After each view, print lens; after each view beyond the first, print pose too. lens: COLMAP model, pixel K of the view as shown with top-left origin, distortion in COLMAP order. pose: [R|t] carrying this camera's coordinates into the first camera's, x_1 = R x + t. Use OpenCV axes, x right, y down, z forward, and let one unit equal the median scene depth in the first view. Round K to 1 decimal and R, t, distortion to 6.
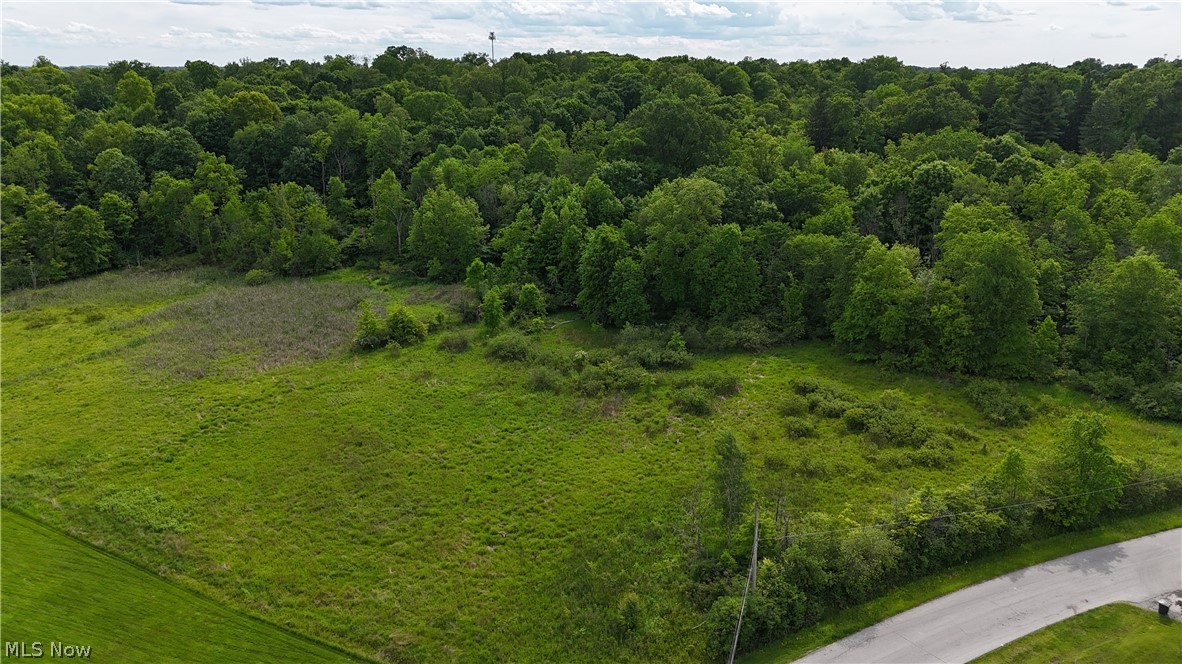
lens RADIAL K [[879.2, 0, 590.1], [0, 879.2, 331.3], [0, 0, 1]] dist [0.081445, -0.073903]
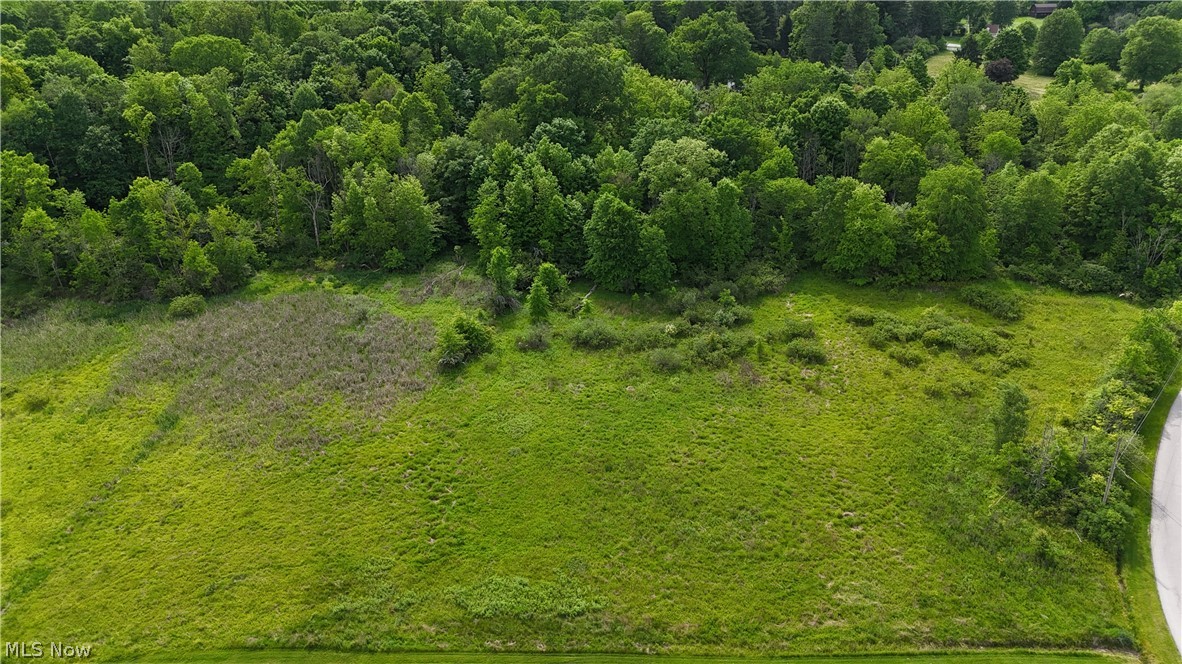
lens RADIAL K [[879.2, 0, 591.1], [0, 879.2, 333.1], [0, 0, 1]] dist [0.081445, -0.073903]
pose [[0.860013, -0.213579, 0.463423, -0.565298], [0.147239, 0.973428, 0.175382, -0.163127], [-0.488567, -0.082597, 0.868608, 0.127870]]
